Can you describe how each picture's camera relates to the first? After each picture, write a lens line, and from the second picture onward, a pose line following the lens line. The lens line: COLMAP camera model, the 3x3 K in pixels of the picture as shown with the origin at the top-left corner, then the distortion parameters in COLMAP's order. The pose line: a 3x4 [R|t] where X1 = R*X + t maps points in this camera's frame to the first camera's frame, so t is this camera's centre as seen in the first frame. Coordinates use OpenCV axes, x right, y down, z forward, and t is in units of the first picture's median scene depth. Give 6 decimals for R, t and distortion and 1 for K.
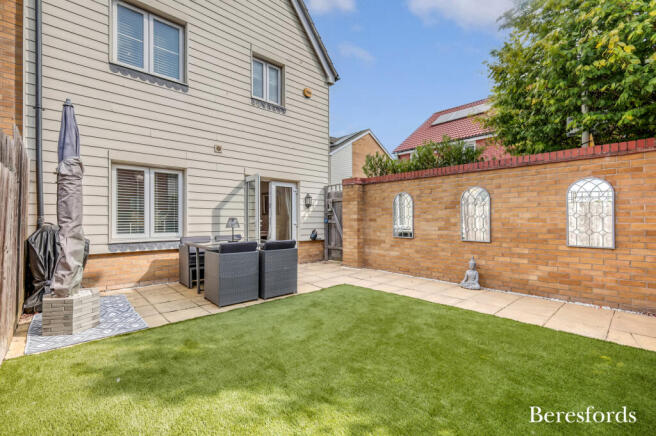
lens RADIAL K [[284.5, 0, 314.6], [0, 284.5, 213.7], [0, 0, 1]] dist [-0.001669, -0.000164]
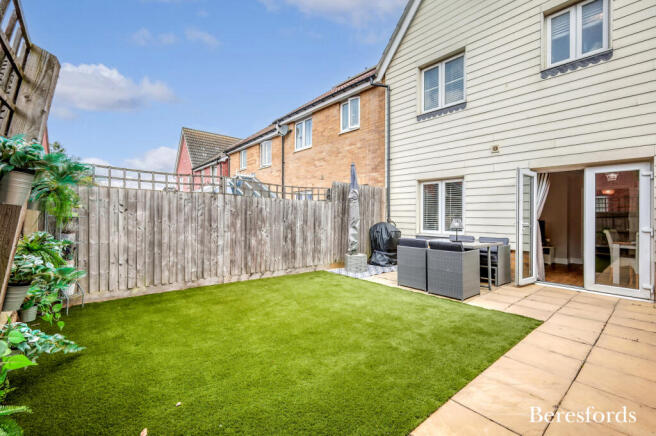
lens RADIAL K [[285.6, 0, 323.9], [0, 285.6, 217.7], [0, 0, 1]] dist [-0.001069, -0.000587]
pose [[-0.026575, 0.001895, -0.999645, 0.662525], [0.005817, 0.999982, 0.001741, 0.003421], [0.999630, -0.005768, -0.026585, 0.439136]]
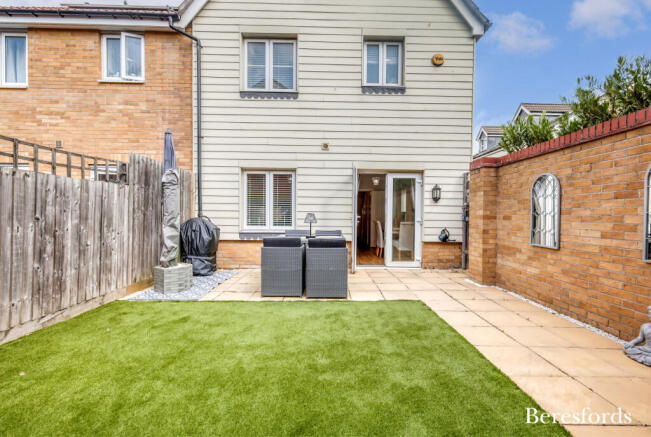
lens RADIAL K [[282.4, 0, 325.5], [0, 282.4, 218.5], [0, 0, 1]] dist [-0.001184, -0.000150]
pose [[0.762606, 0.016682, -0.646648, 0.328310], [0.002850, 0.999571, 0.029147, 0.003057], [0.646857, -0.024071, 0.762232, 0.216234]]
